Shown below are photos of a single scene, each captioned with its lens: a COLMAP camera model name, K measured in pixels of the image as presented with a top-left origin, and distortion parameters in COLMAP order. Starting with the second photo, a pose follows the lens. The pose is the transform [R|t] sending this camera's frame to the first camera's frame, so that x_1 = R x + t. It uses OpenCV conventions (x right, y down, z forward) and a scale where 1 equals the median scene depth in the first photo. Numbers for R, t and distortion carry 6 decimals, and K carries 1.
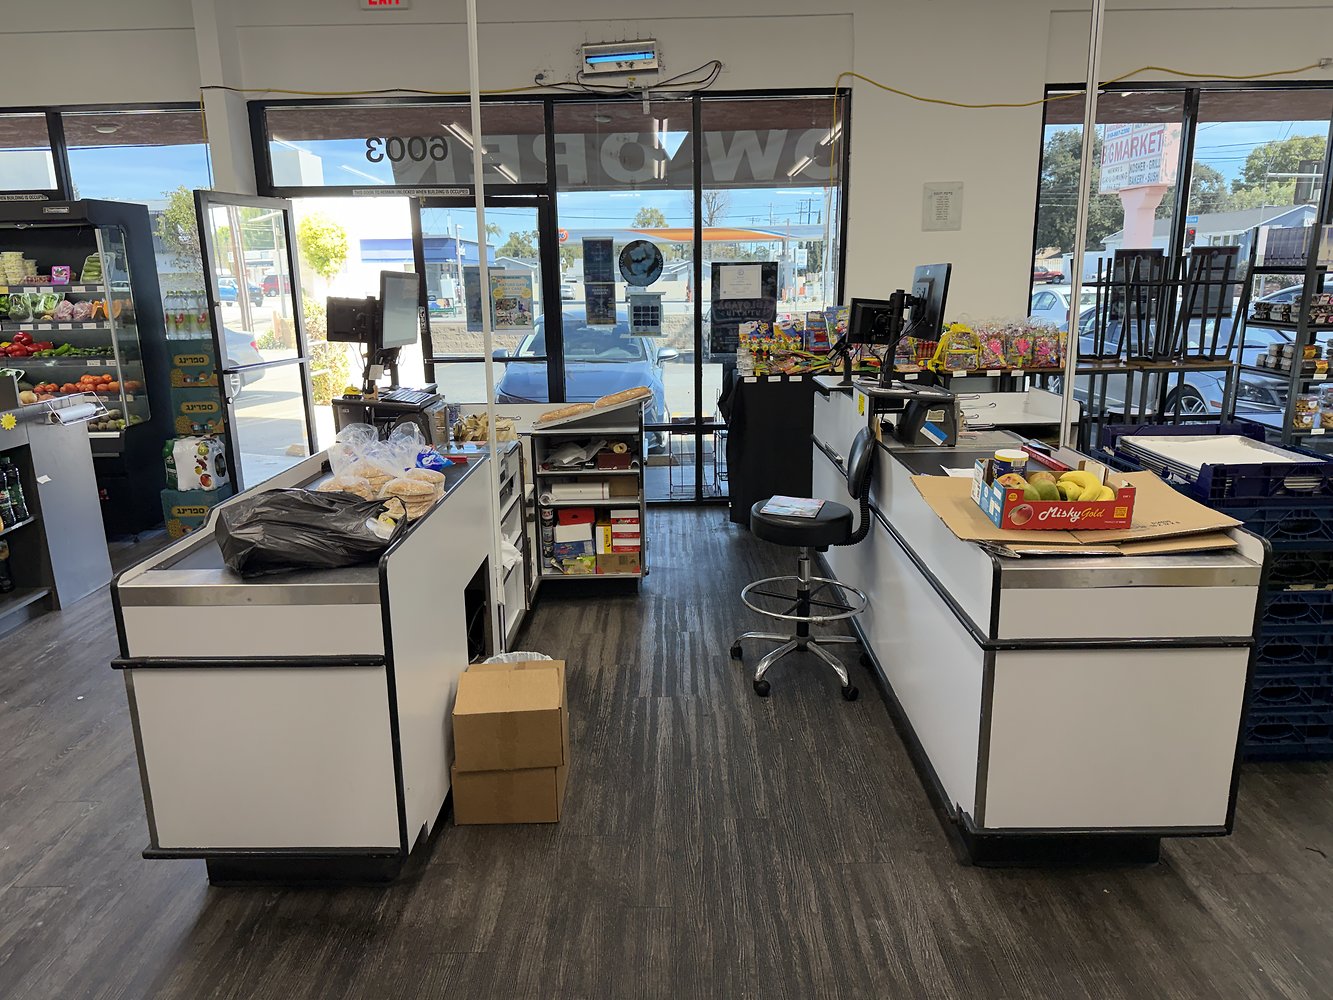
lens RADIAL K [[944.8, 0, 665.5], [0, 944.8, 505.8], [0, 0, 1]] dist [0.055700, -0.070451]
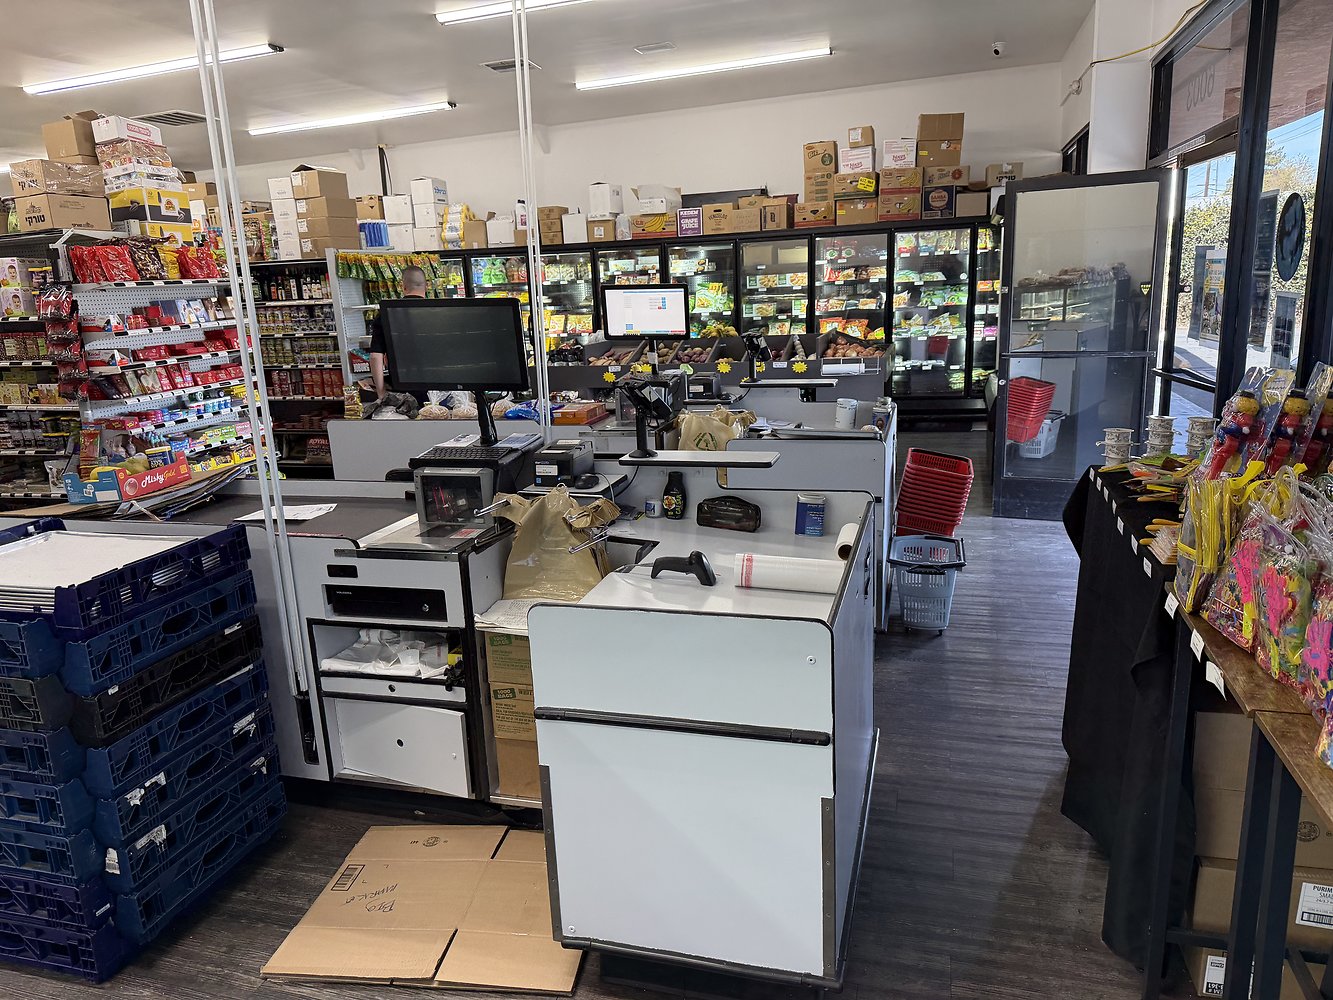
lens RADIAL K [[944.8, 0, 650.2], [0, 944.8, 515.7], [0, 0, 1]] dist [0.055700, -0.070451]
pose [[-0.289390, 0.263589, -0.920203, 0.604388], [-0.177513, 0.929884, 0.322188, -0.222739], [0.940607, 0.256586, -0.222309, 0.829112]]
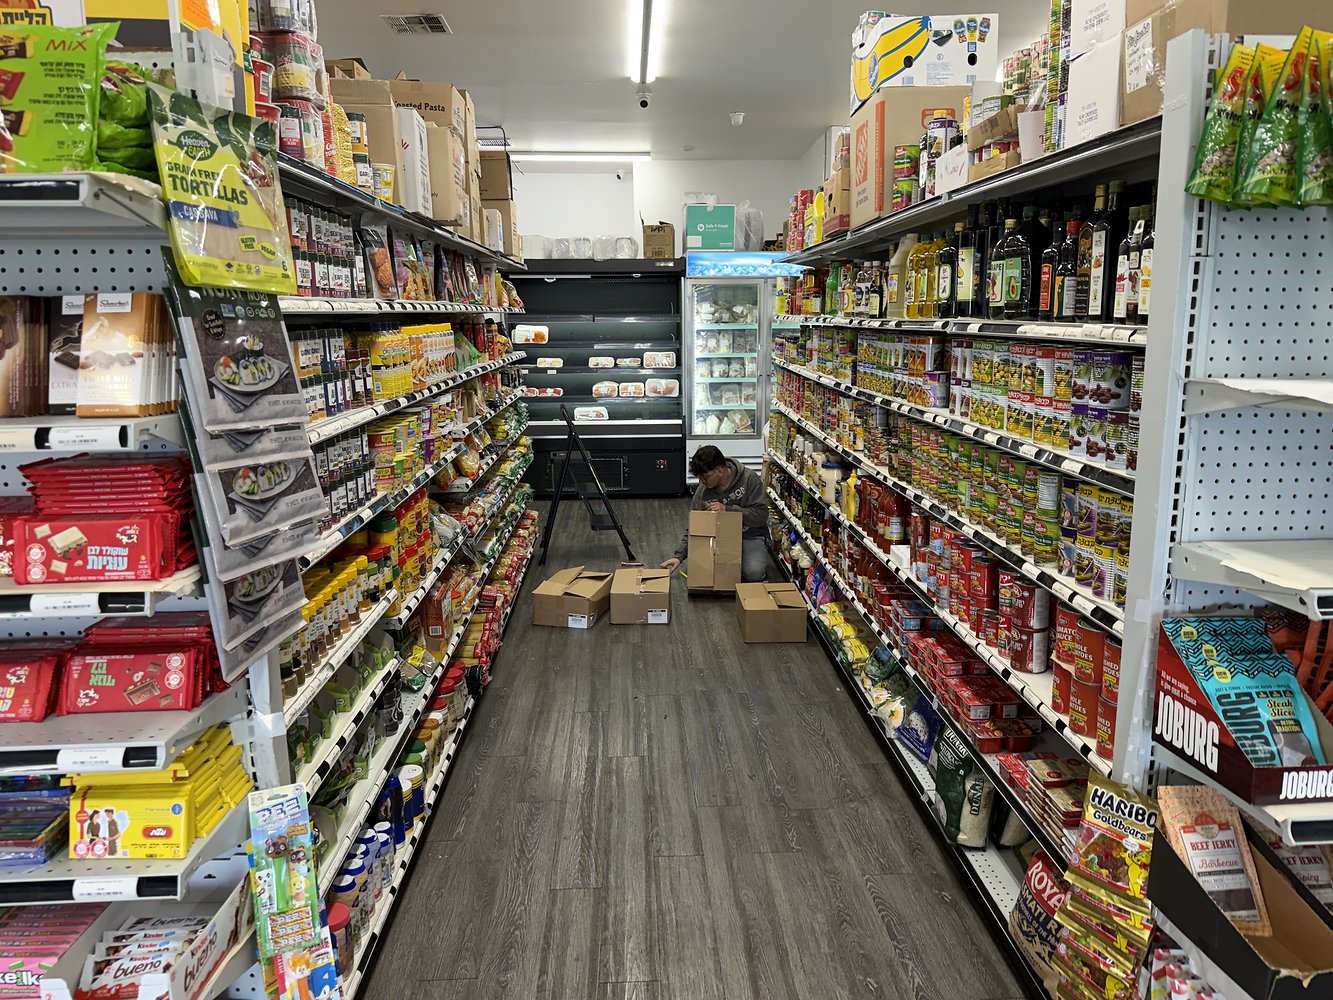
lens RADIAL K [[944.8, 0, 675.4], [0, 944.8, 487.6], [0, 0, 1]] dist [0.055700, -0.070451]
pose [[-0.998245, 0.034130, -0.048390, -0.399513], [0.011074, 0.910367, 0.413654, -0.066767], [0.058170, 0.412392, -0.909147, 0.287851]]
